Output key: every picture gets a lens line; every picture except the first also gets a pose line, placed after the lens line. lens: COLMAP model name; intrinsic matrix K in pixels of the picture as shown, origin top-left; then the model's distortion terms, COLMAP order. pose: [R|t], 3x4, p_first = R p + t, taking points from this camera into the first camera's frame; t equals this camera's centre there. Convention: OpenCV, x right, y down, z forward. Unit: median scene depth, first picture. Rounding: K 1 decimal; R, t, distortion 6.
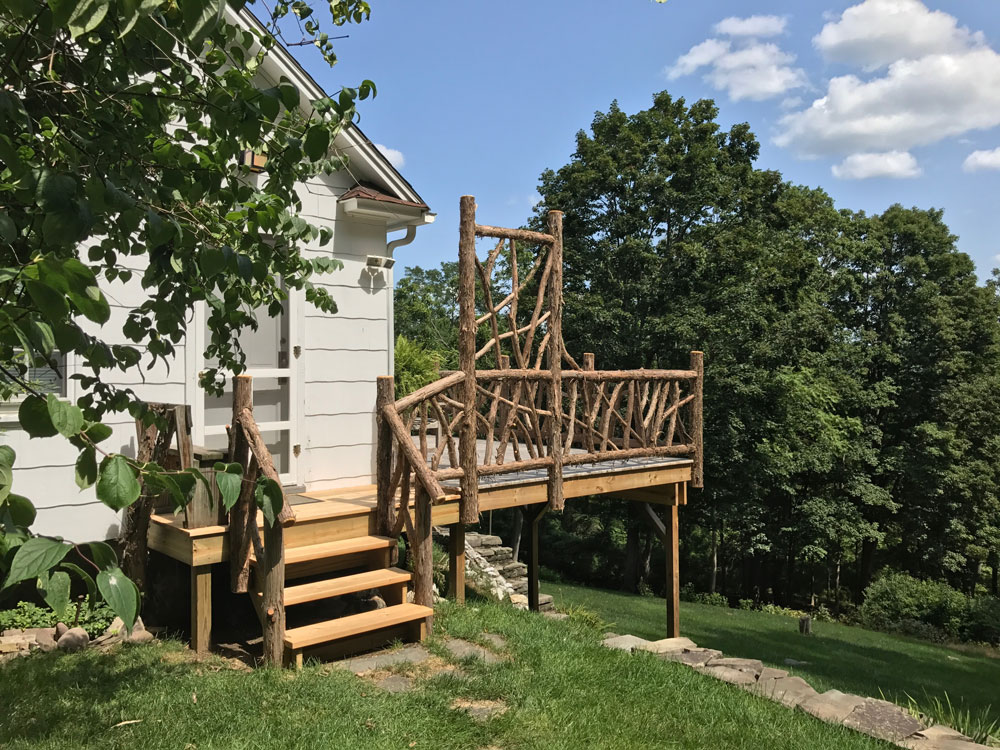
lens RADIAL K [[818.6, 0, 501.2], [0, 818.6, 370.9], [0, 0, 1]] dist [0.041120, -0.050843]
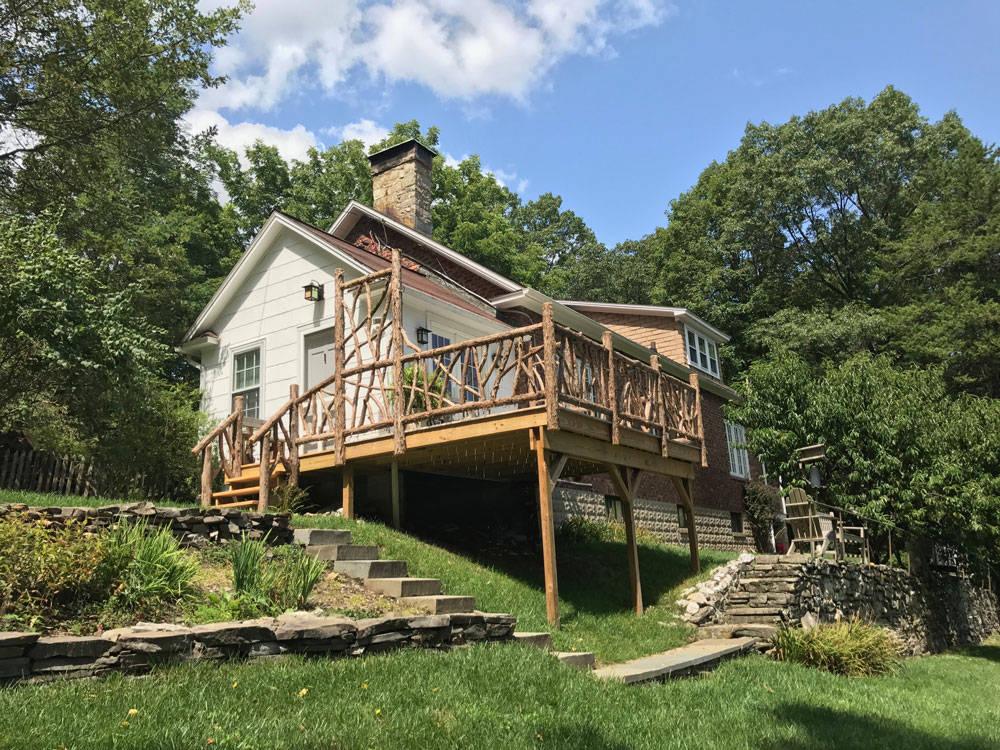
lens RADIAL K [[812.6, 0, 500.0], [0, 812.6, 375.0], [0, 0, 1]] dist [0.117008, -0.337010]
pose [[0.234258, -0.250531, -0.939339, 1.308624], [0.047033, 0.968014, -0.246449, 0.355257], [0.971036, 0.013552, 0.238548, 0.782834]]
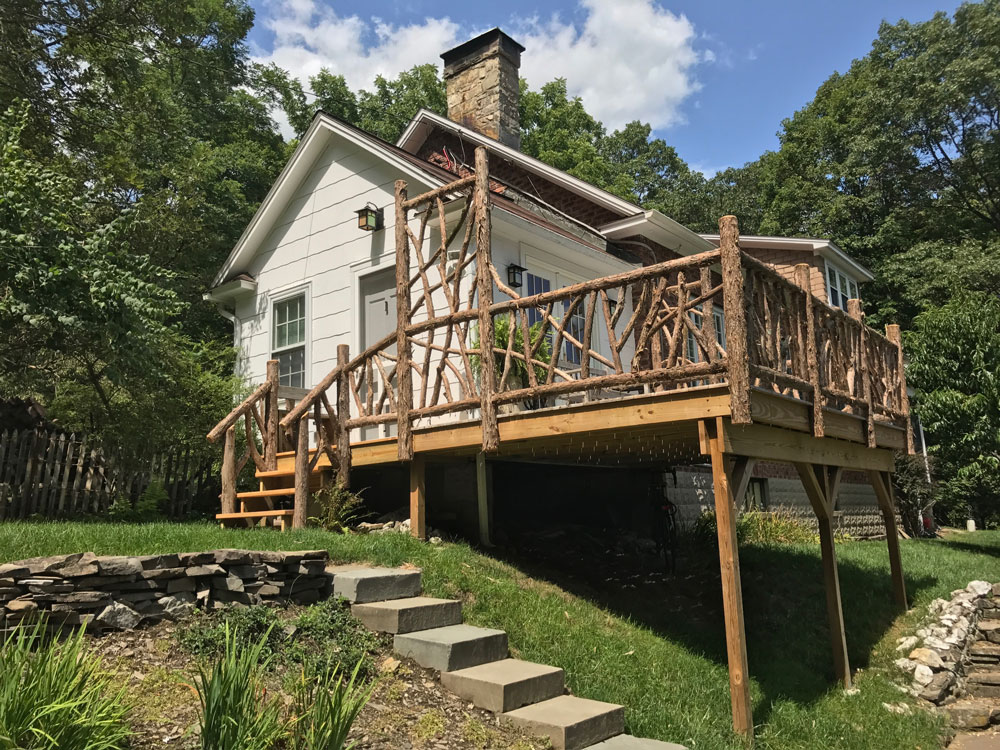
lens RADIAL K [[818.6, 0, 501.2], [0, 818.6, 370.9], [0, 0, 1]] dist [0.041120, -0.050843]
pose [[0.147034, -0.190835, -0.970548, 0.910680], [0.031559, 0.981618, -0.188231, 0.237186], [0.988628, -0.002953, 0.150354, 0.816687]]
